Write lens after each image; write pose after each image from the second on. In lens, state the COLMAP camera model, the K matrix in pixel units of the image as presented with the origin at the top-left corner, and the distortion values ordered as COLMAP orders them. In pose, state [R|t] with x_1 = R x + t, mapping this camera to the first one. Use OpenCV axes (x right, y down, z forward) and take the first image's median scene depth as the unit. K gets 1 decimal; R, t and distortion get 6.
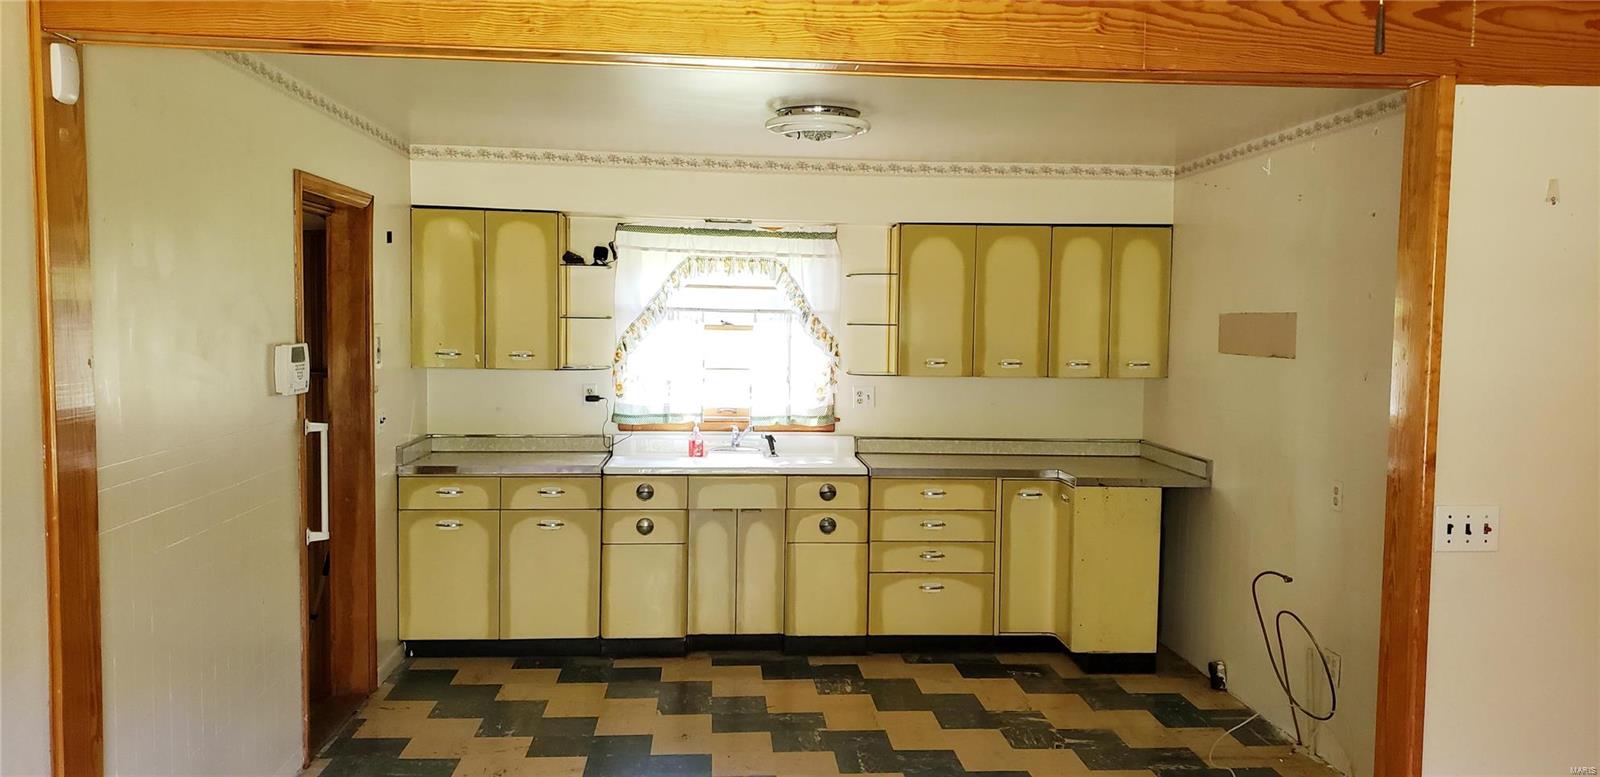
lens RADIAL K [[1244.0, 0, 799.8], [0, 1244.0, 400.9], [0, 0, 1]] dist [0.153990, -0.300230]
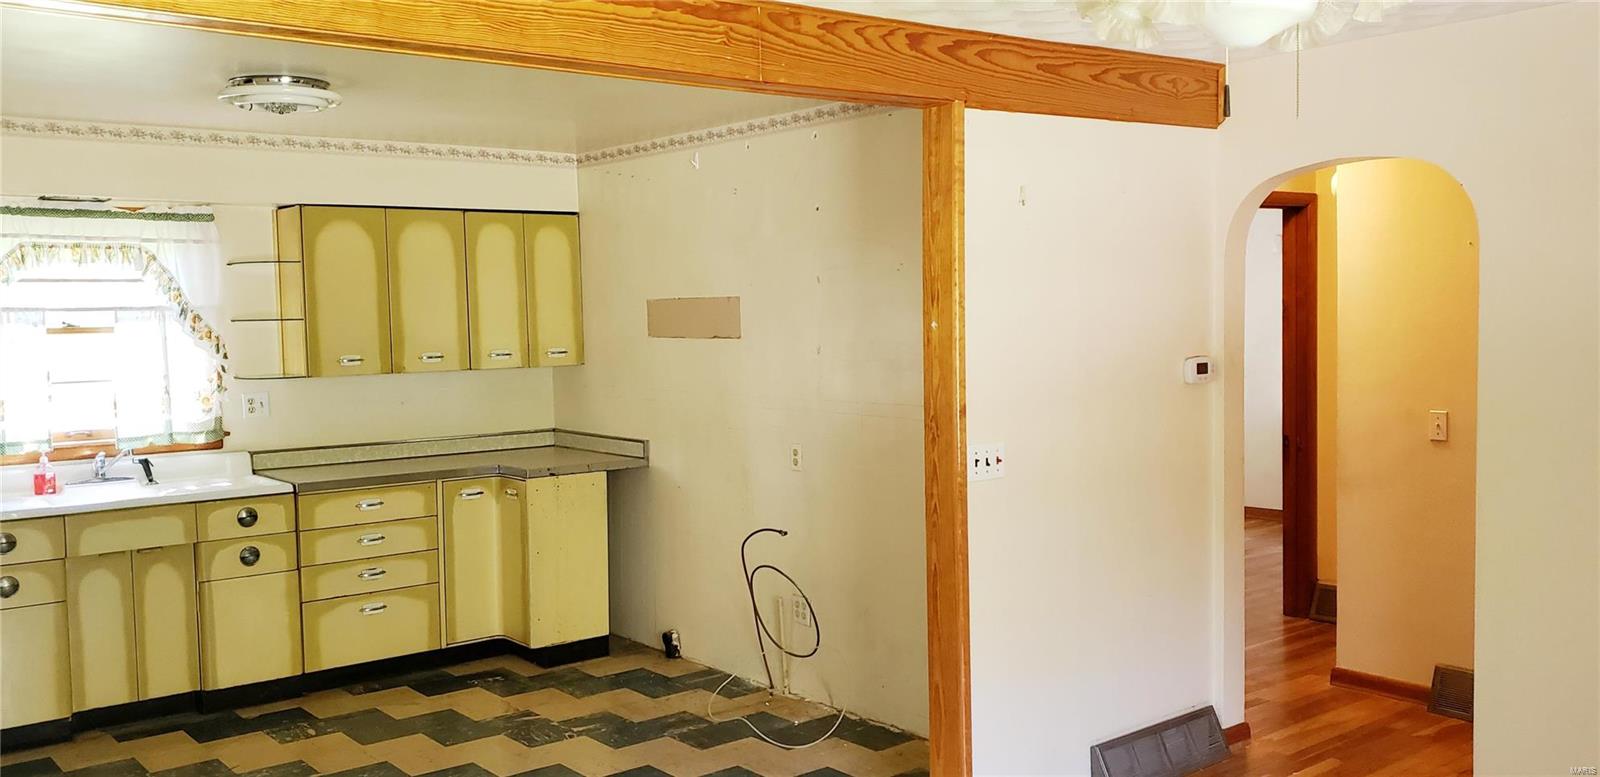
lens RADIAL K [[1399.4, 0, 821.6], [0, 1399.4, 394.0], [0, 0, 1]] dist [0.010997, 0.001525]
pose [[0.815331, -0.065400, 0.575290, -0.204409], [0.067719, 0.997552, 0.017429, -0.001148], [-0.575022, 0.024748, 0.817764, -0.020412]]
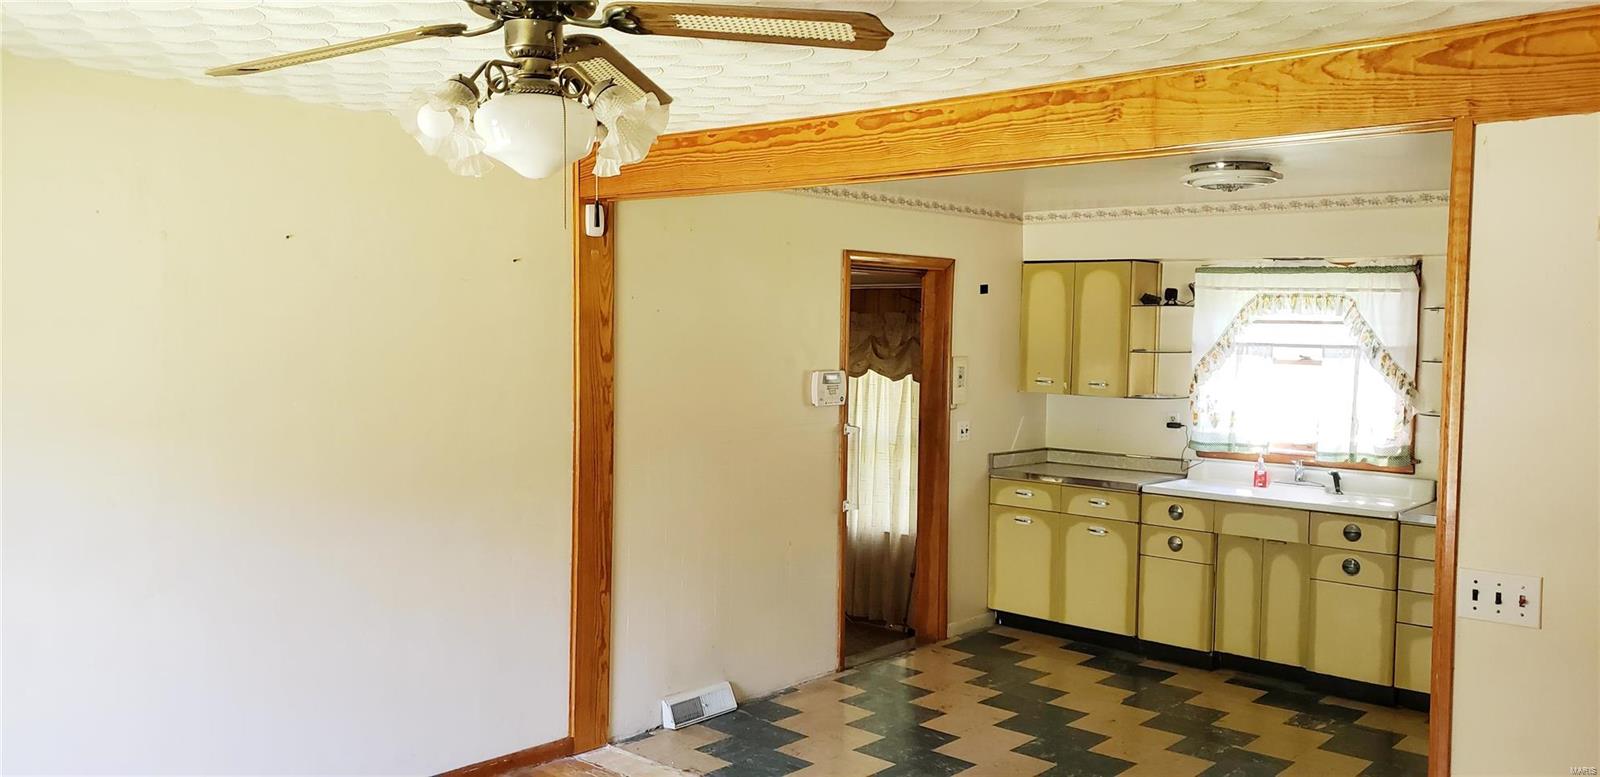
lens RADIAL K [[1244.0, 0, 799.8], [0, 1244.0, 400.9], [0, 0, 1]] dist [0.153990, -0.300230]
pose [[0.694939, 0.038590, -0.718033, 0.430182], [-0.052771, 0.998603, 0.002594, -0.009587], [0.717130, 0.036089, 0.696004, -0.008627]]
